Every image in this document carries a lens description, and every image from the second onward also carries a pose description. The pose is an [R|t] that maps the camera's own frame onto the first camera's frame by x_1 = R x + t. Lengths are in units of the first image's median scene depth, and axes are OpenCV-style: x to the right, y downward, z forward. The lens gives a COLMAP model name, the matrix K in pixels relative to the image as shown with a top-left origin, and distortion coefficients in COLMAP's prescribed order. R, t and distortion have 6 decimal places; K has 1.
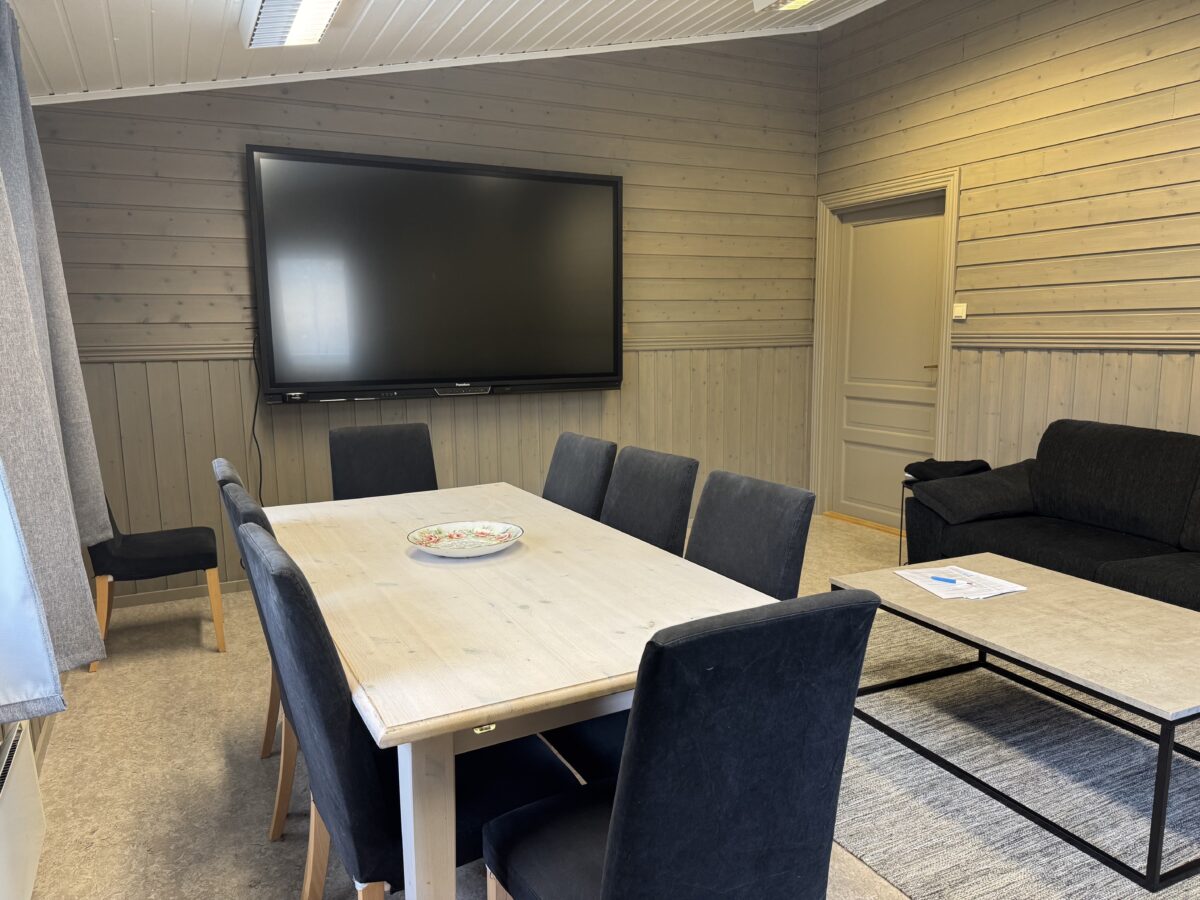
lens RADIAL K [[835.1, 0, 596.5], [0, 835.1, 449.4], [0, 0, 1]] dist [0.005581, -0.010996]
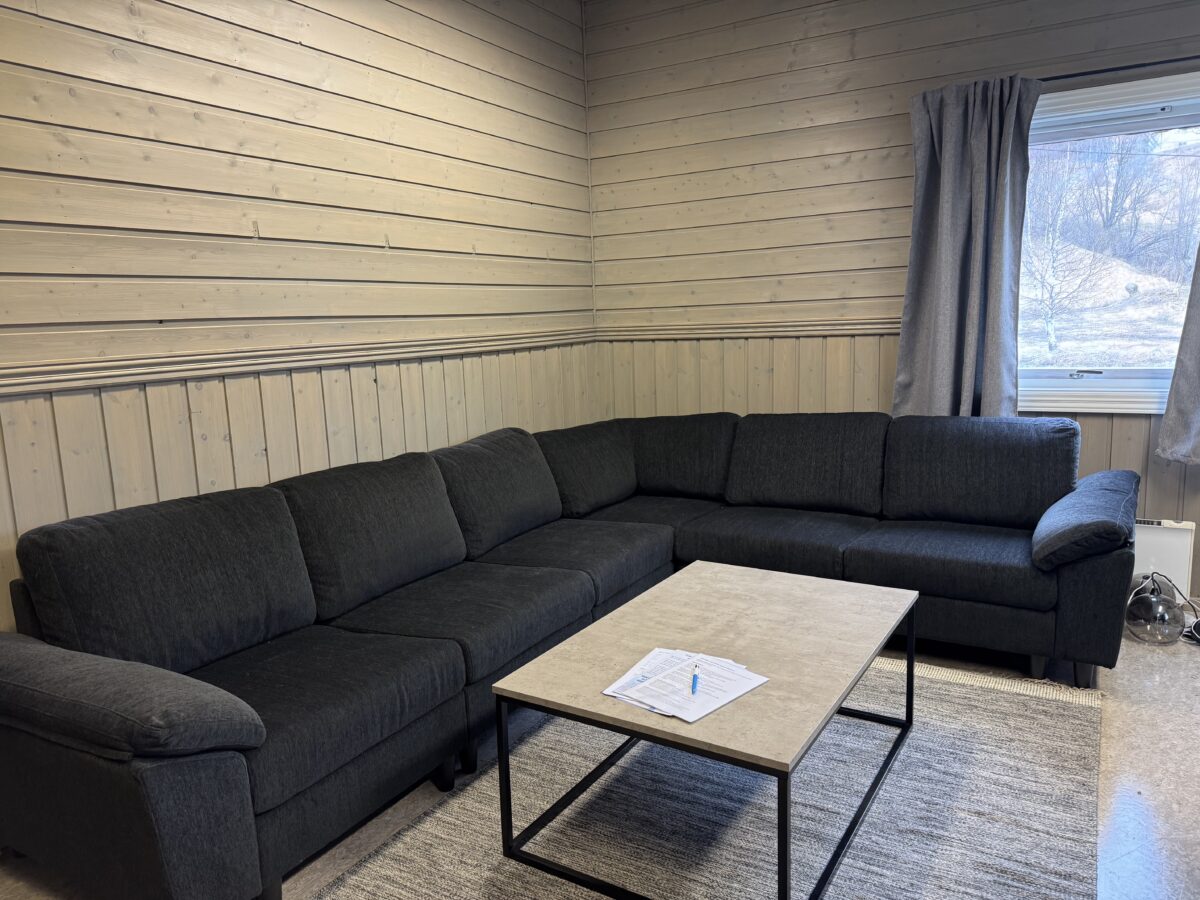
lens RADIAL K [[835.1, 0, 601.7], [0, 835.1, 449.5], [0, 0, 1]] dist [0.005581, -0.010996]
pose [[-0.534655, -0.094509, 0.839769, -0.110703], [0.177204, 0.959096, 0.220758, -0.209763], [-0.826282, 0.266840, -0.496038, 1.454214]]
